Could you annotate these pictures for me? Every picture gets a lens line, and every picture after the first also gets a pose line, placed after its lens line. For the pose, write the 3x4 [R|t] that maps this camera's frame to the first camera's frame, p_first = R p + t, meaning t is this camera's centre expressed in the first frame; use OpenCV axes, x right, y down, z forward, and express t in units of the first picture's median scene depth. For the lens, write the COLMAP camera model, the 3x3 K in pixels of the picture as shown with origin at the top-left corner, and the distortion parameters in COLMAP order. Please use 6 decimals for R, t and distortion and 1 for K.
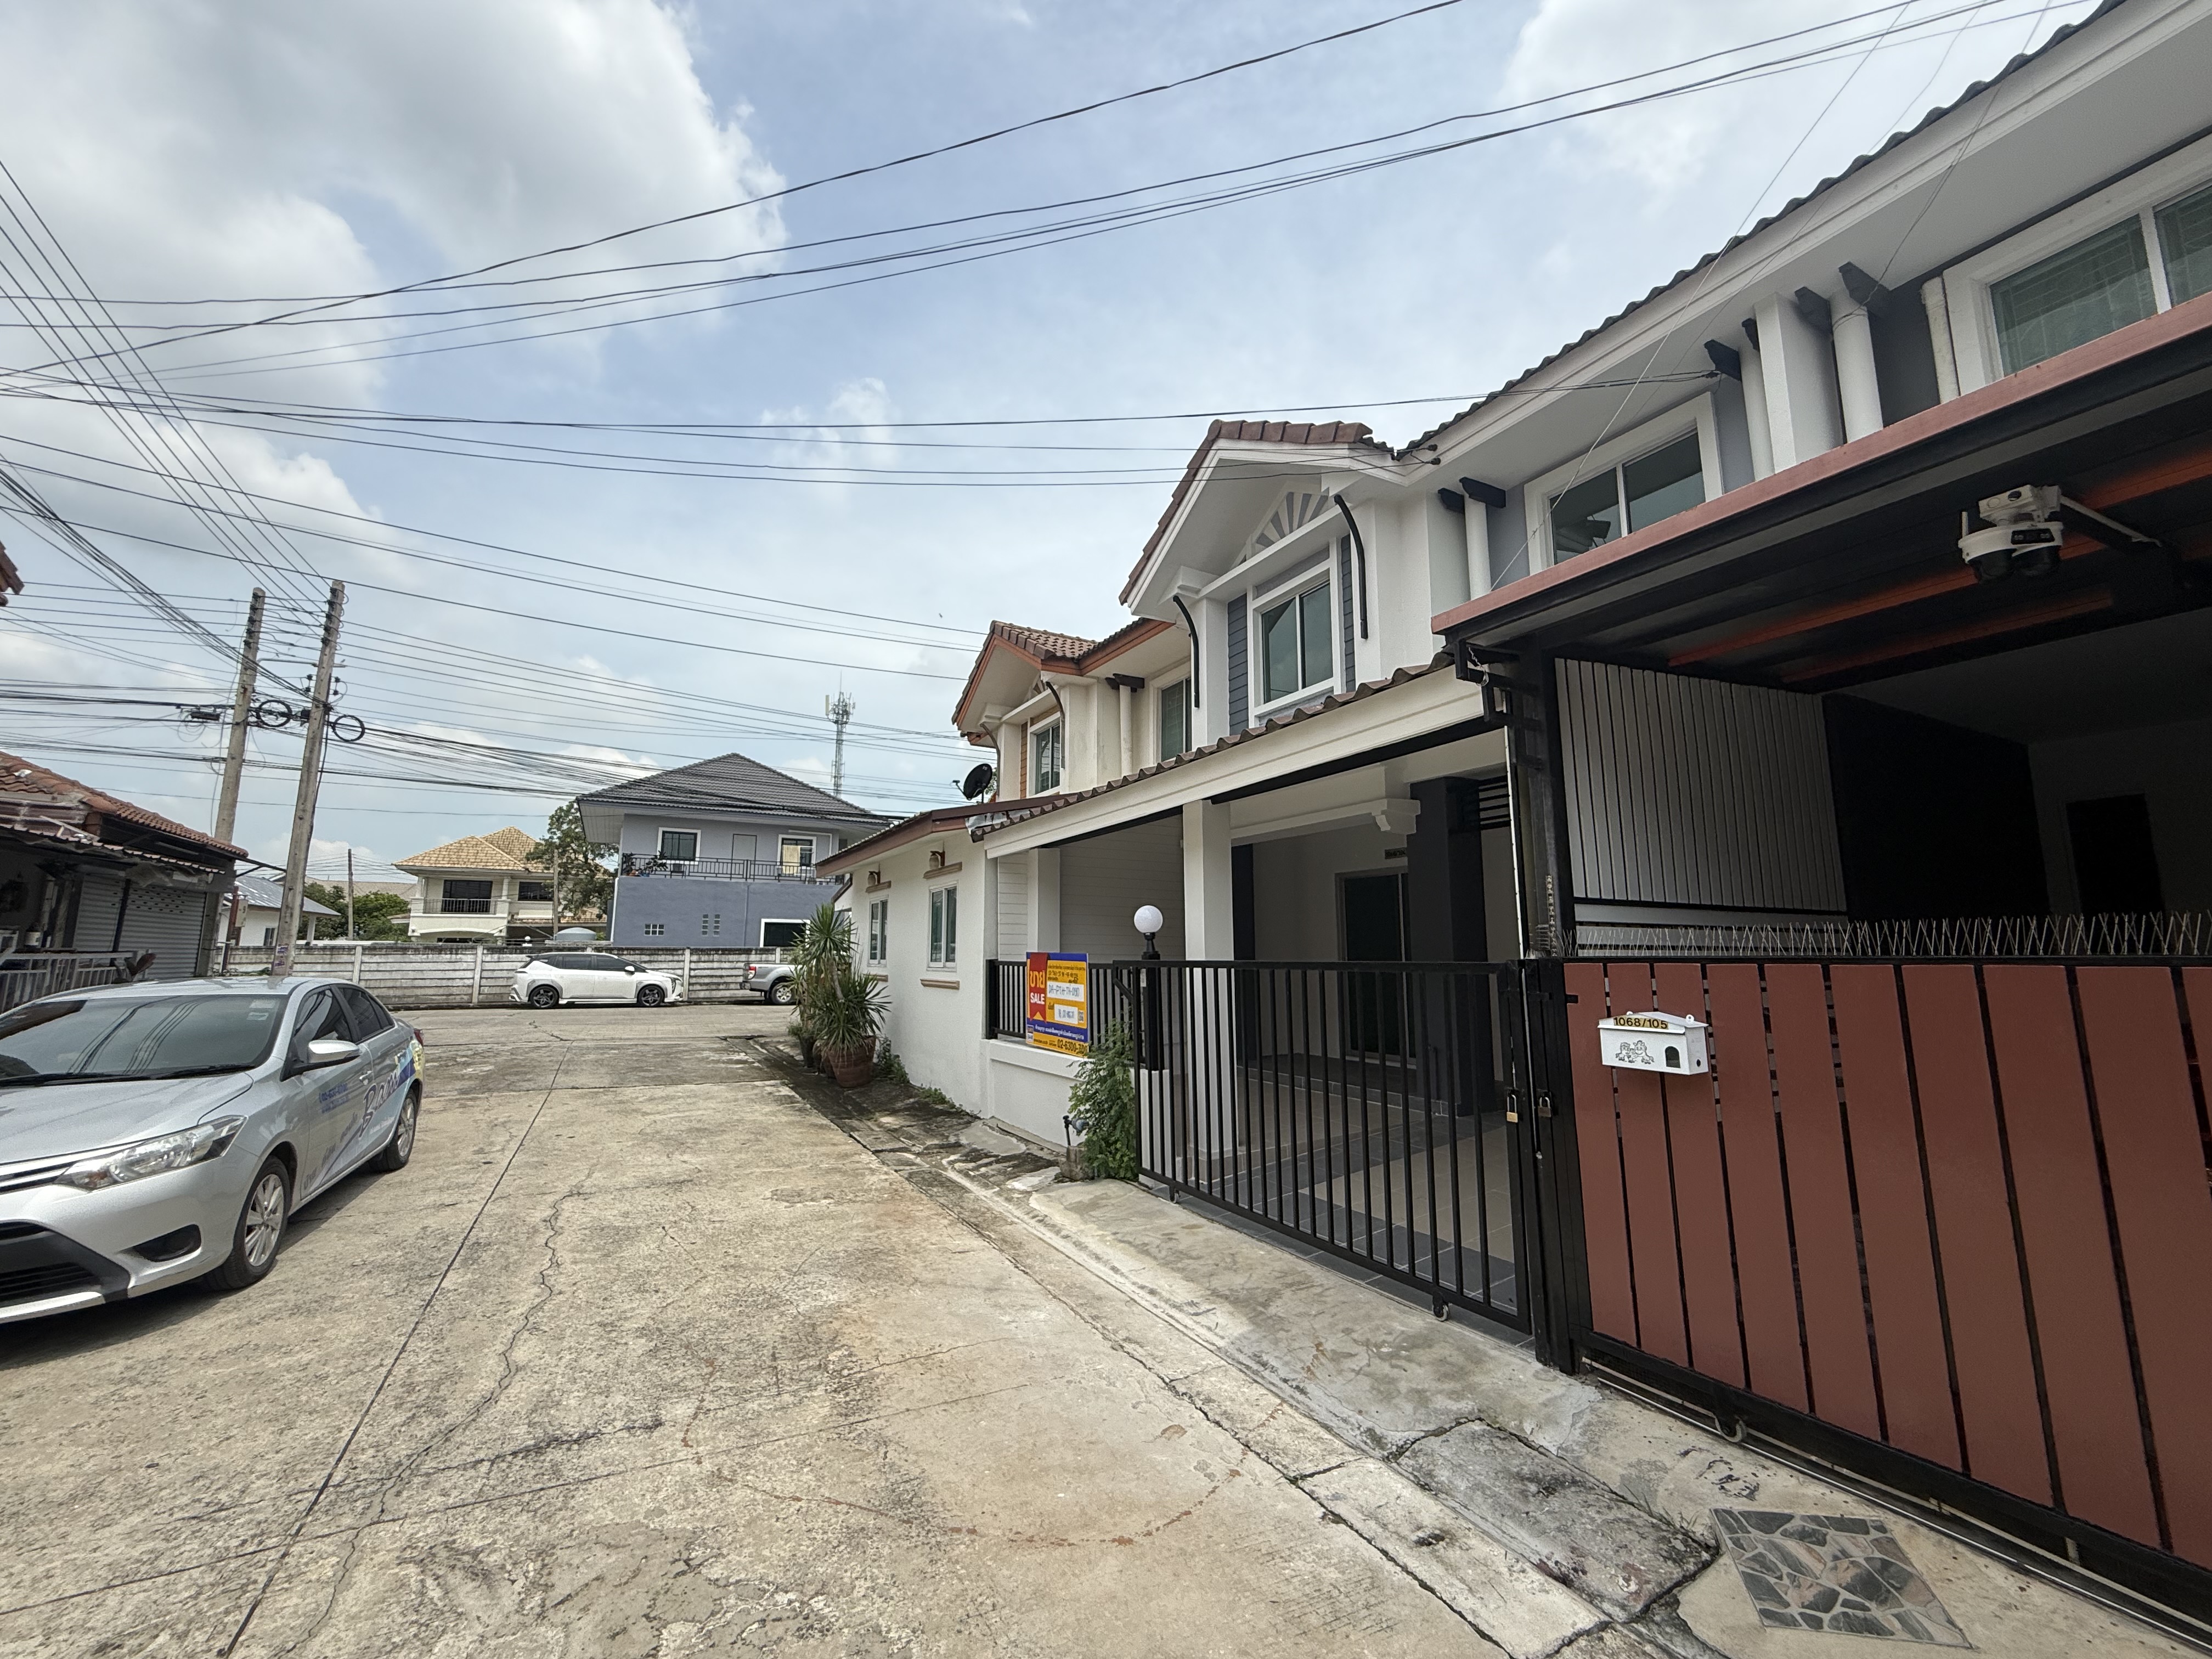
lens RADIAL K [[884.7, 0, 1096.3], [0, 884.7, 828.8], [0, 0, 1]] dist [-0.000429, 0.000225]
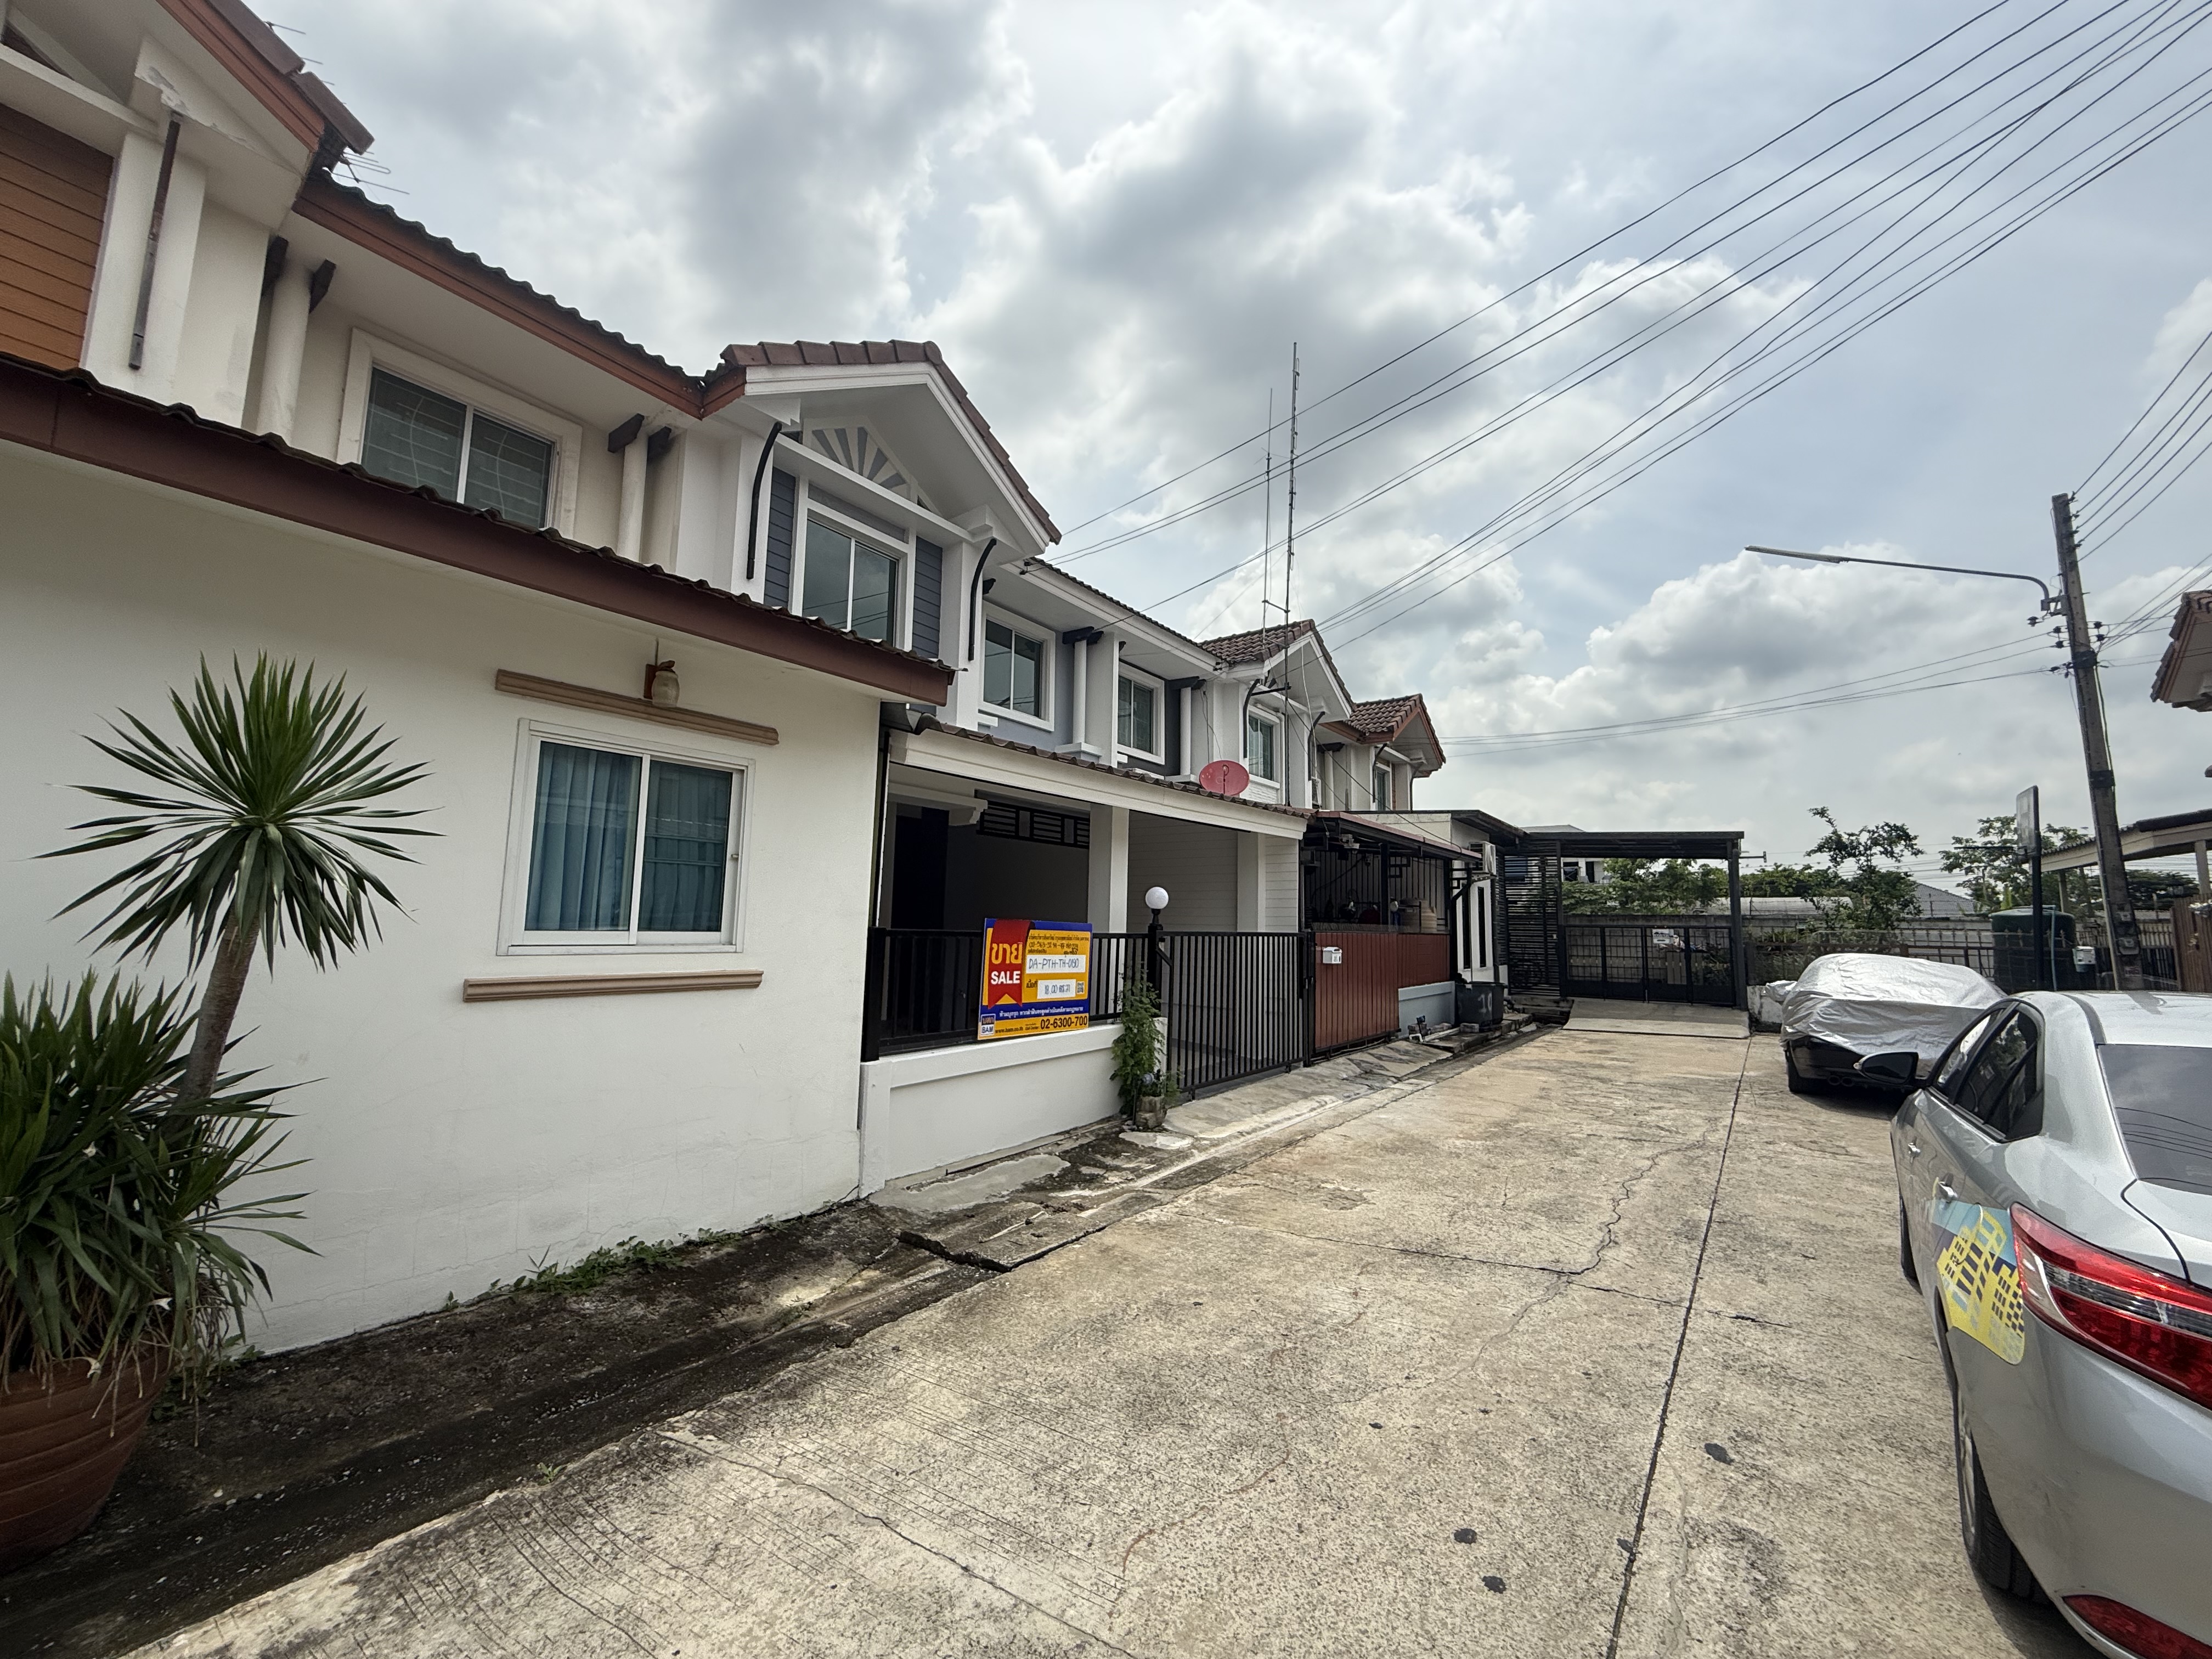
lens RADIAL K [[884.7, 0, 1096.3], [0, 884.7, 828.8], [0, 0, 1]] dist [-0.000429, 0.000225]
pose [[-0.424692, 0.089168, 0.900936, -1.252787], [-0.150293, 0.974386, -0.167284, 0.276495], [-0.892776, -0.206448, -0.400413, 1.929475]]
